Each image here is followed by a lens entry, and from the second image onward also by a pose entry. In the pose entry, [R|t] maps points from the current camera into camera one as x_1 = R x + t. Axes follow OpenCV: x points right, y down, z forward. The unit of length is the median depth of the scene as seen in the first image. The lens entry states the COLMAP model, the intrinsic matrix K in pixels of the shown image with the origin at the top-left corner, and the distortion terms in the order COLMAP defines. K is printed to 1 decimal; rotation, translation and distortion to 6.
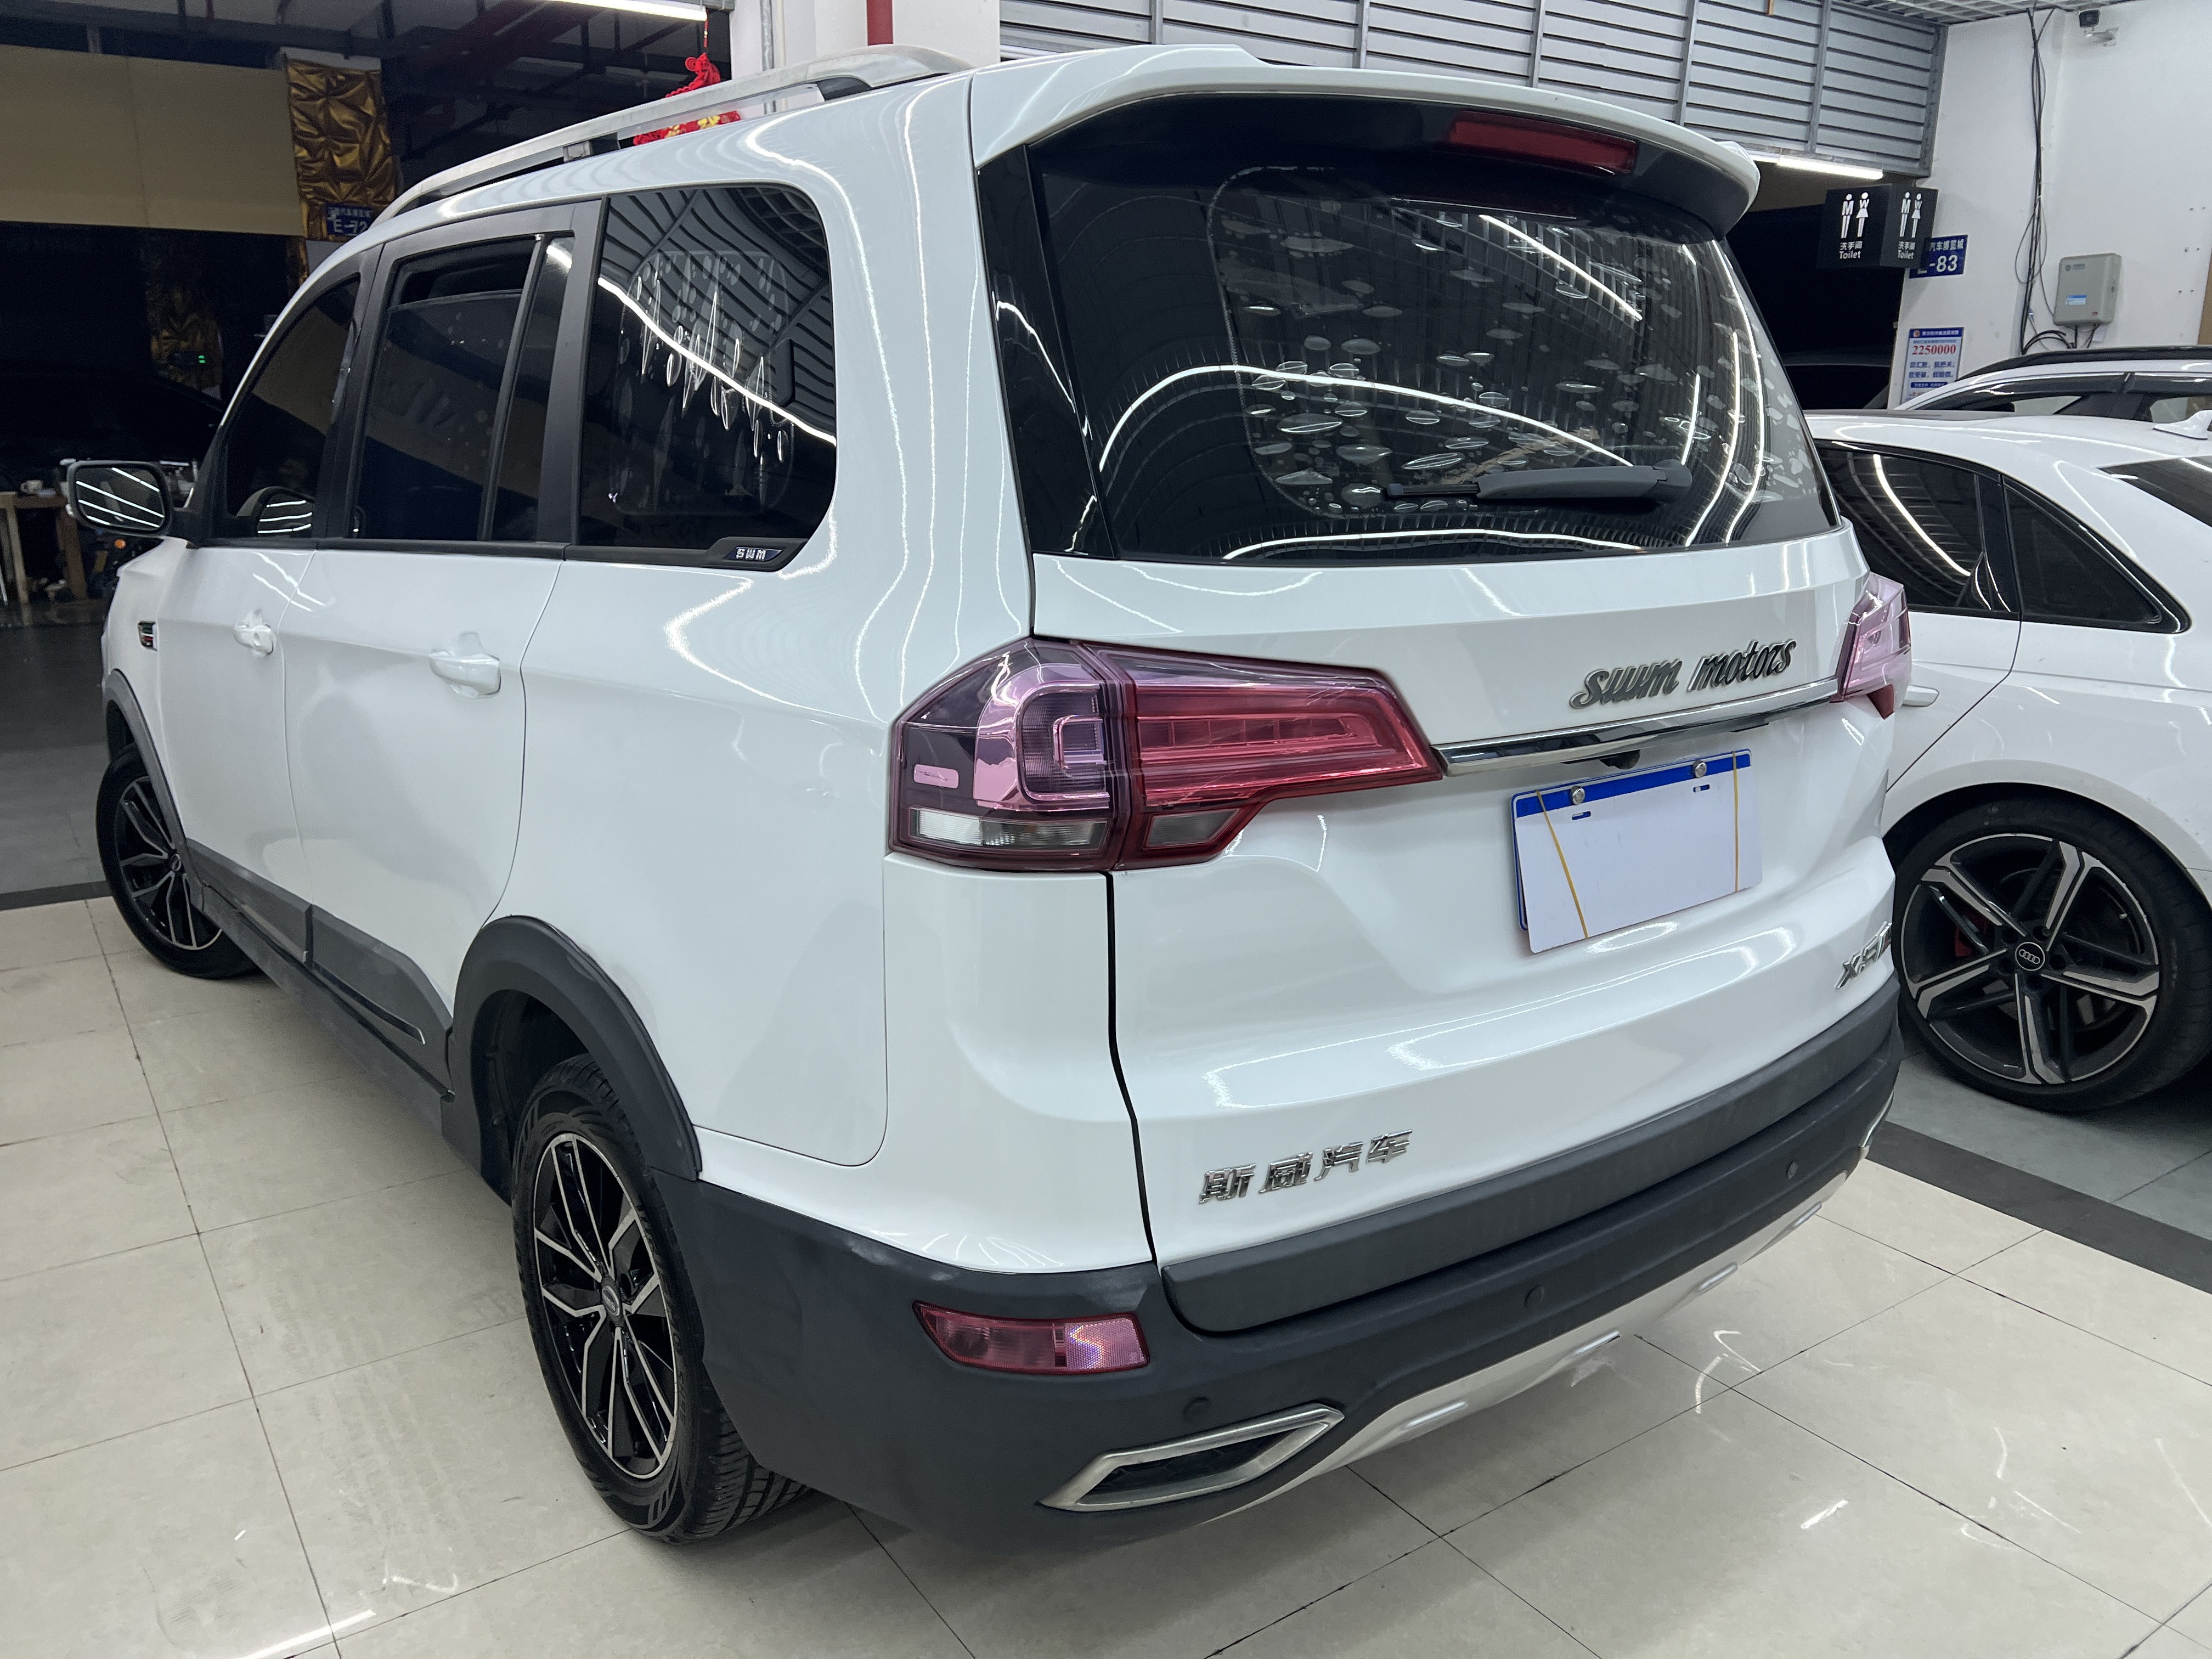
lens RADIAL K [[1662.2, 0, 1106.0], [0, 1662.2, 829.5], [0, 0, 1]] dist [0.078682, -0.092934]
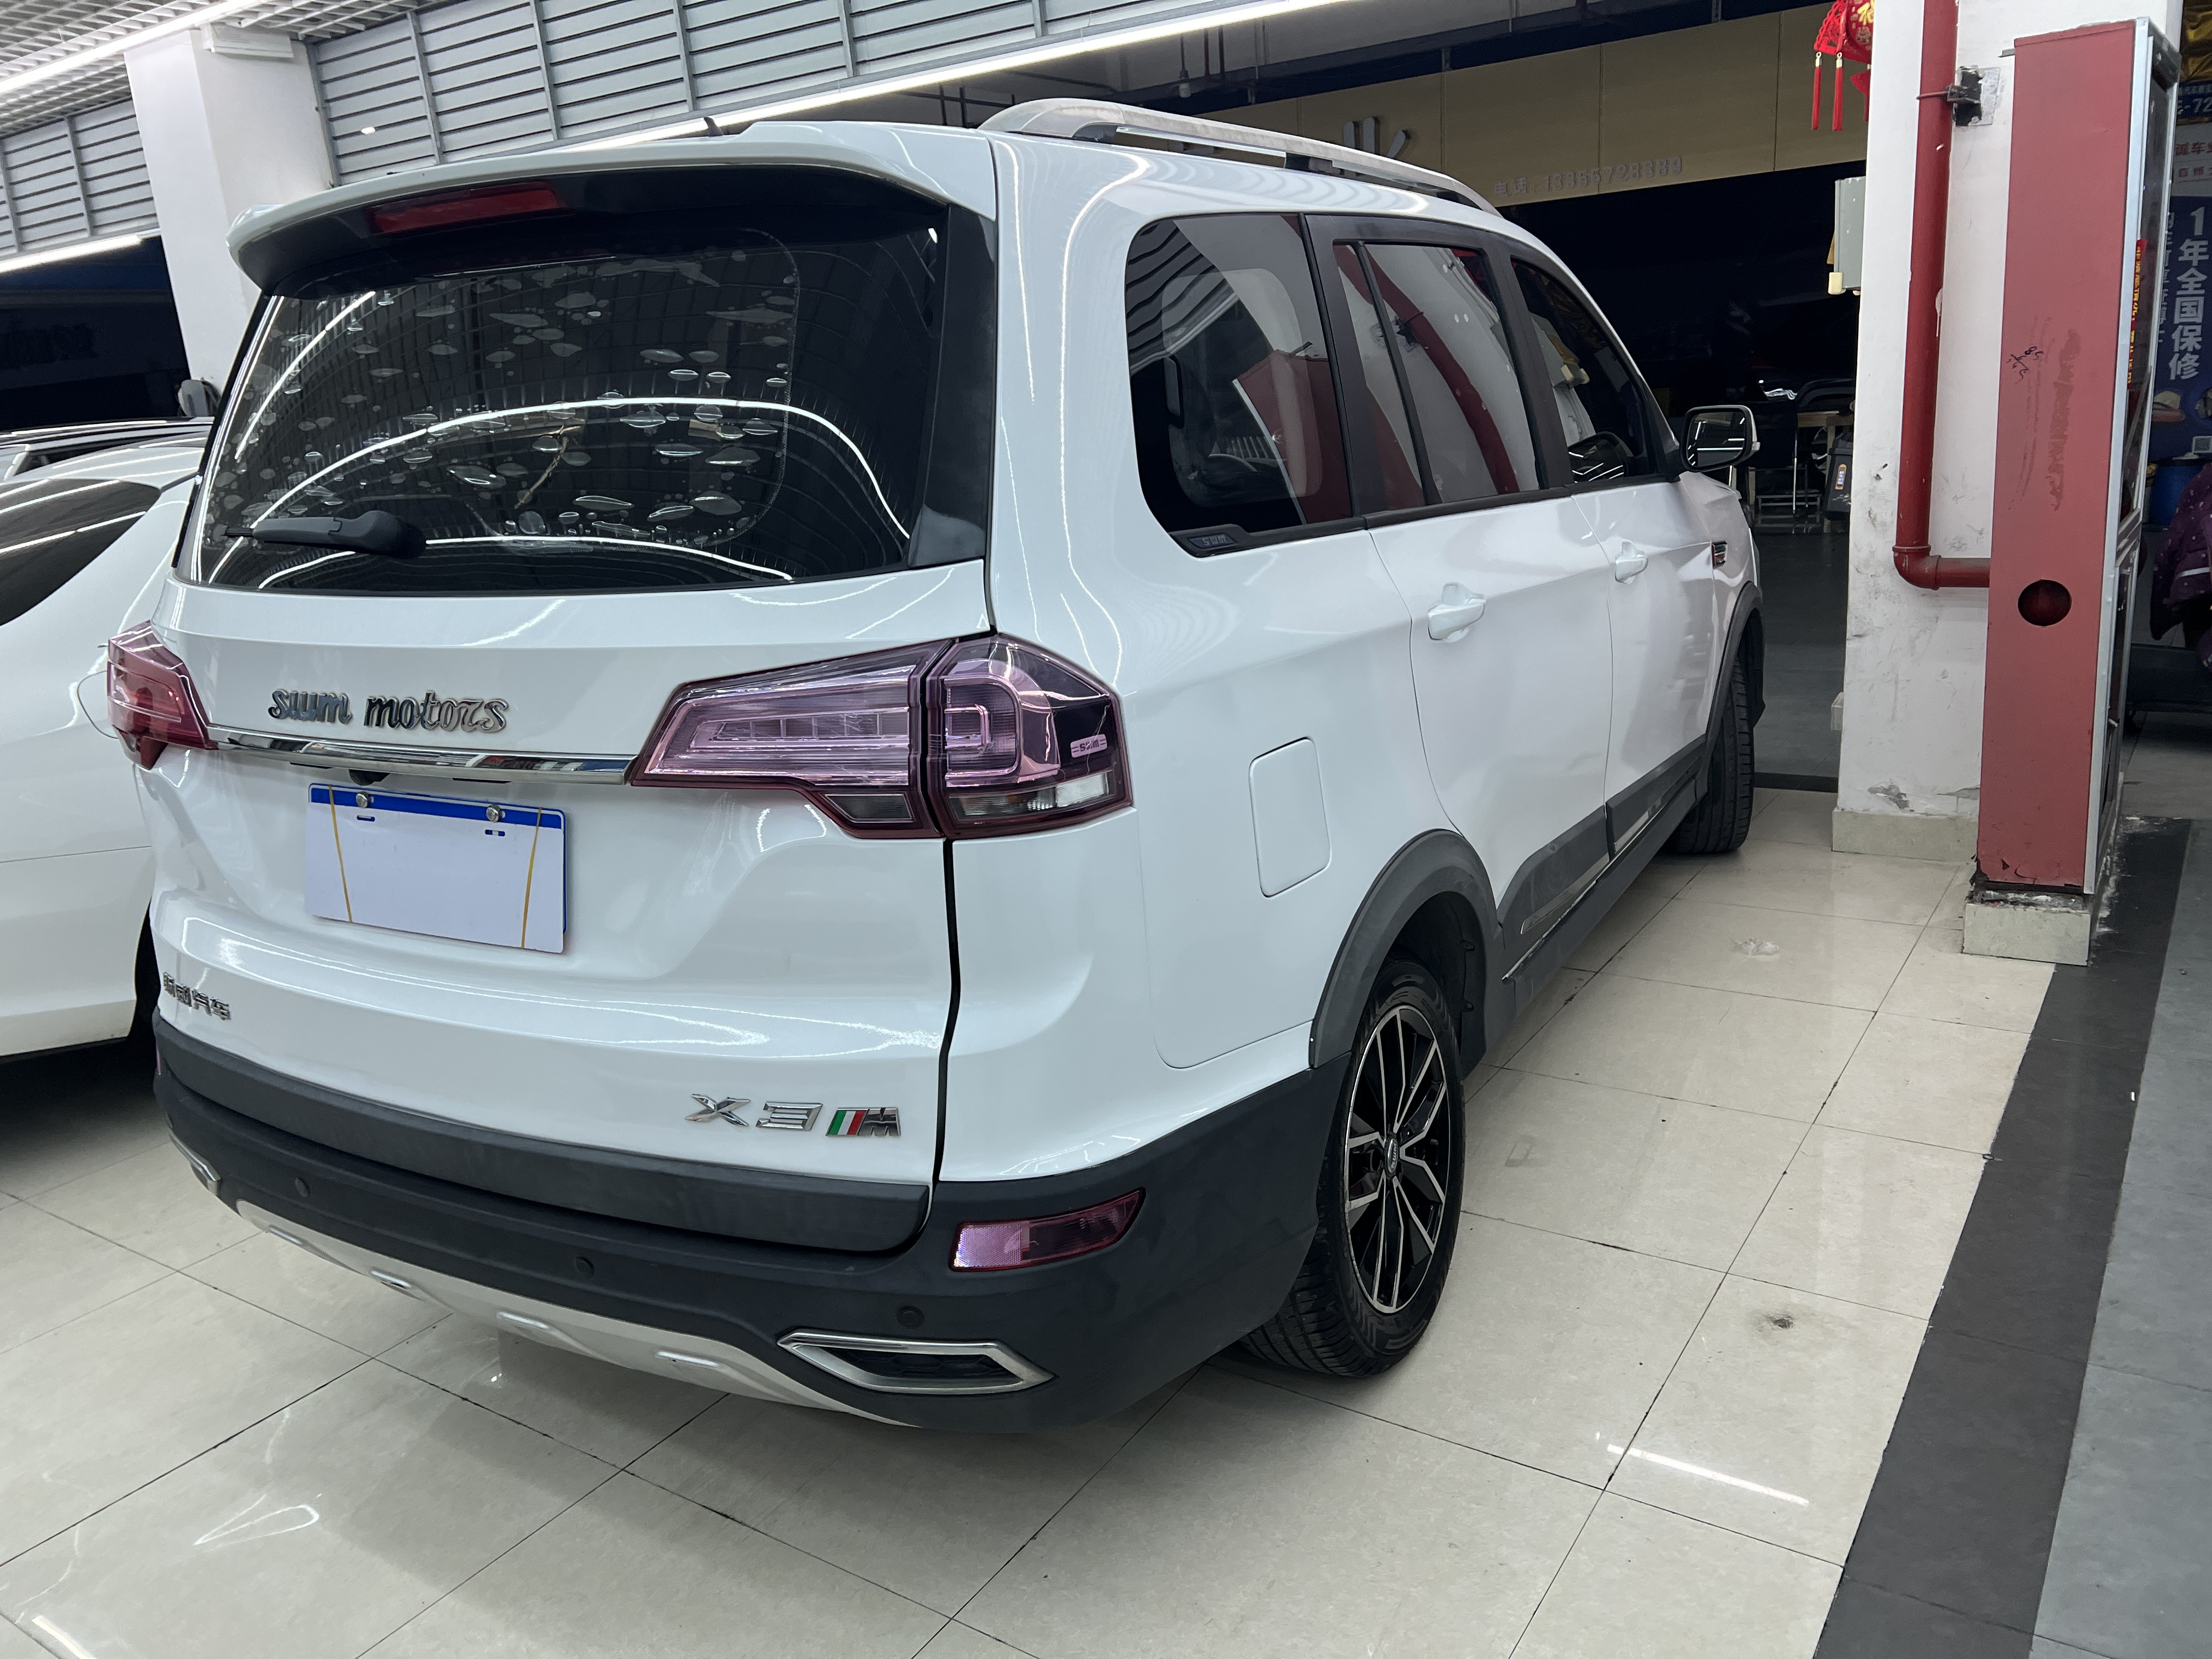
lens RADIAL K [[1663.3, 0, 1107.4], [0, 1663.3, 792.9], [0, 0, 1]] dist [0.040040, -0.000837]
pose [[0.359863, 0.197472, -0.911868, 1.607319], [-0.152545, 0.976647, 0.151299, -0.294172], [0.920450, 0.084654, 0.381582, 1.096346]]
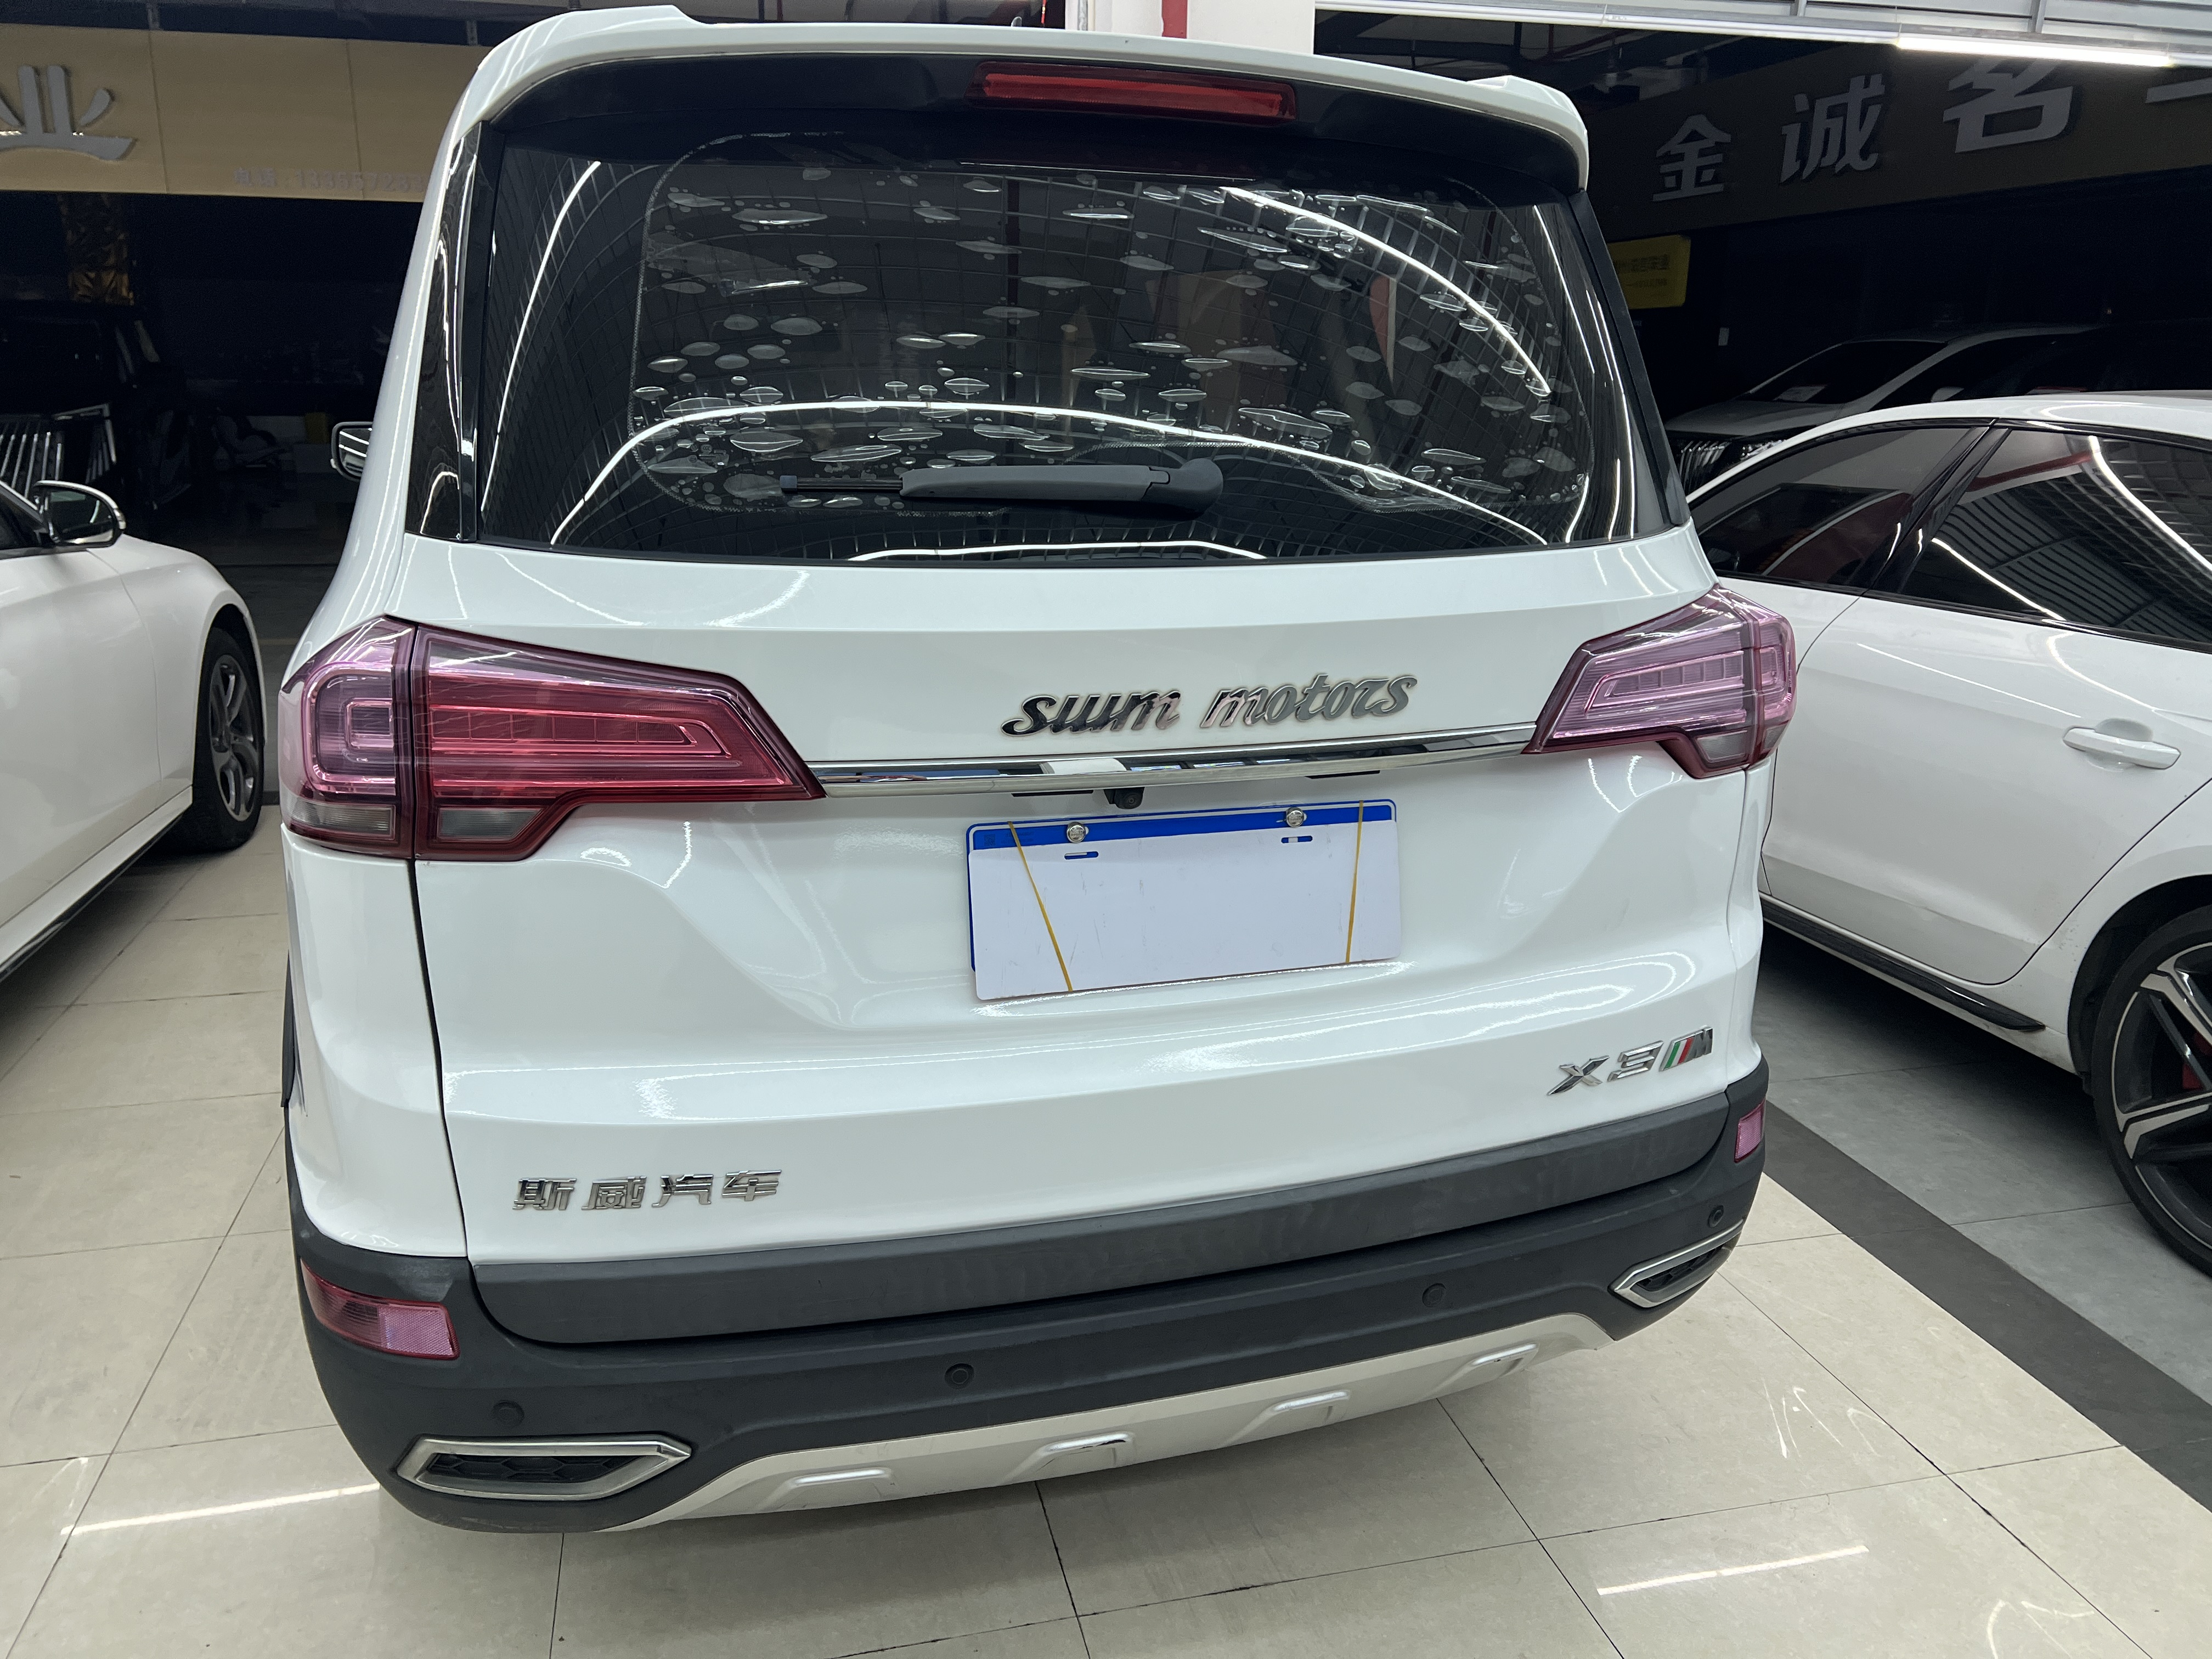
lens RADIAL K [[1662.2, 0, 1106.0], [0, 1662.2, 829.5], [0, 0, 1]] dist [0.078682, -0.092934]
pose [[0.934106, 0.101868, -0.342153, 0.640638], [-0.094277, 0.994790, 0.038790, -0.061894], [0.344322, -0.003977, 0.938843, 0.181689]]
